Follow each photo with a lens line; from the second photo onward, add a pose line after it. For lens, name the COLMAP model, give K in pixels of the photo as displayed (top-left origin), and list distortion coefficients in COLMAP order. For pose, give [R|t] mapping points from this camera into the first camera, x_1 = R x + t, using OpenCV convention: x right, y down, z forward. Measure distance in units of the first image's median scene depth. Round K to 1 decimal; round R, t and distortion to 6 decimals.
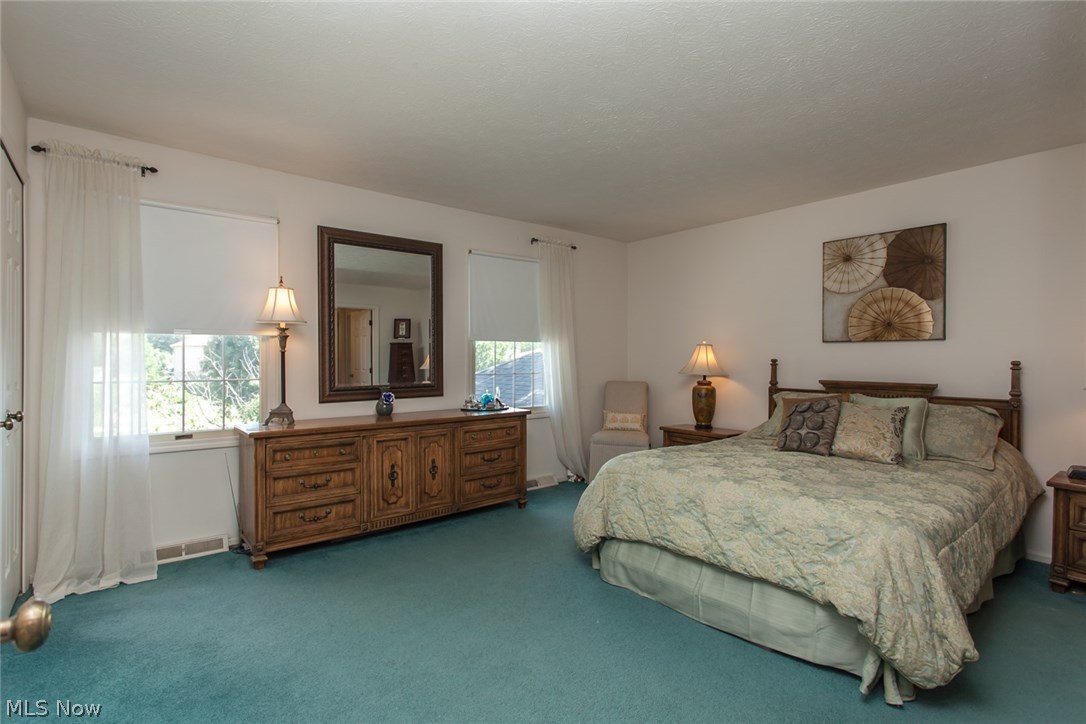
lens RADIAL K [[521.3, 0, 543.0], [0, 521.3, 362.0], [0, 0, 1]] dist [0.000800, 0.001860]
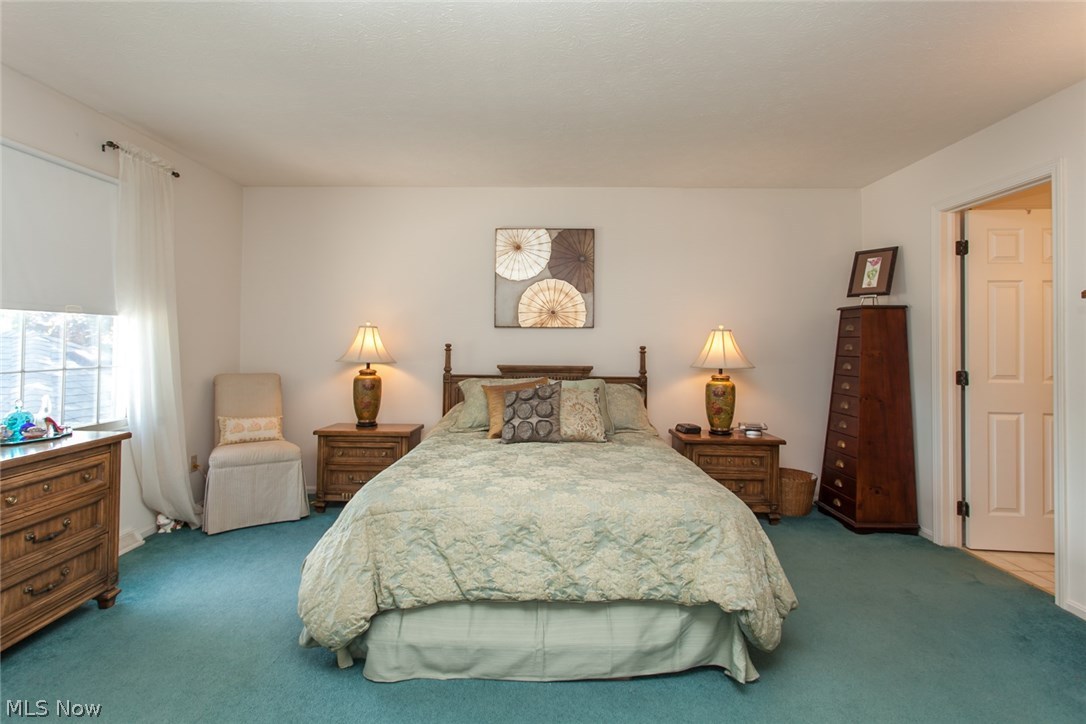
lens RADIAL K [[526.3, 0, 538.5], [0, 526.3, 333.1], [0, 0, 1]] dist [-0.002140, 0.000238]
pose [[0.651128, 0.015626, 0.758807, -0.215024], [0.001157, 0.999766, -0.021581, -0.005496], [-0.758967, 0.014930, 0.650957, 0.333548]]
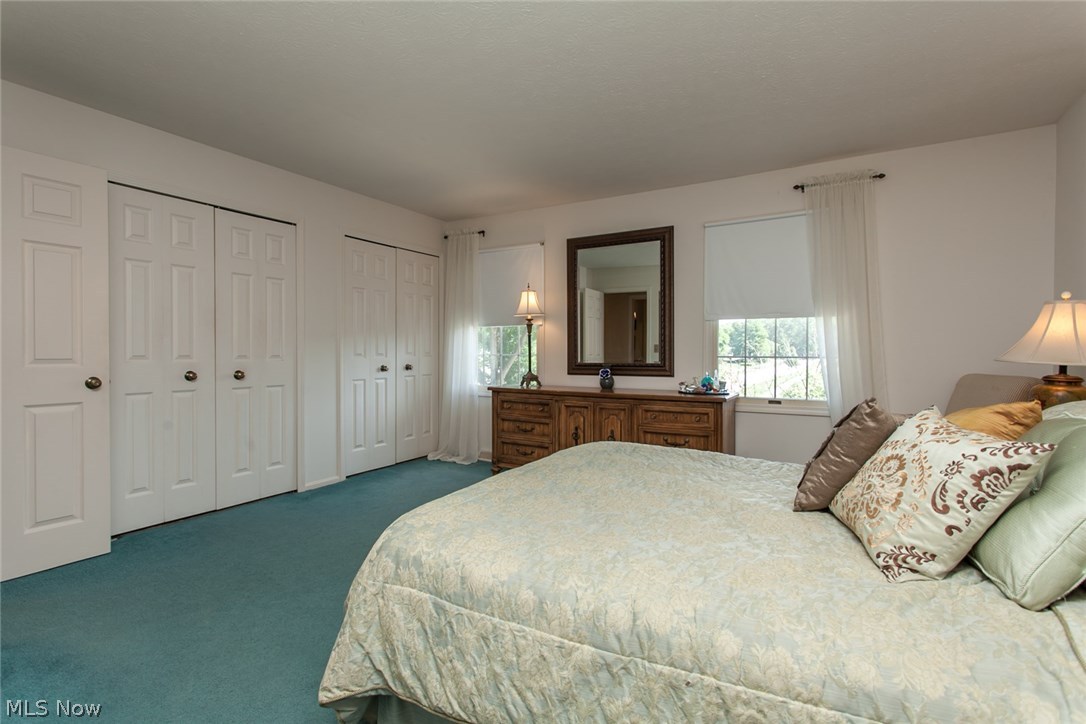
lens RADIAL K [[521.3, 0, 543.0], [0, 521.3, 362.0], [0, 0, 1]] dist [0.000800, 0.001860]
pose [[0.354764, 0.022397, -0.934688, 0.829512], [-0.007076, 0.999749, 0.021270, 0.021676], [0.934929, -0.000932, 0.354833, 0.510070]]
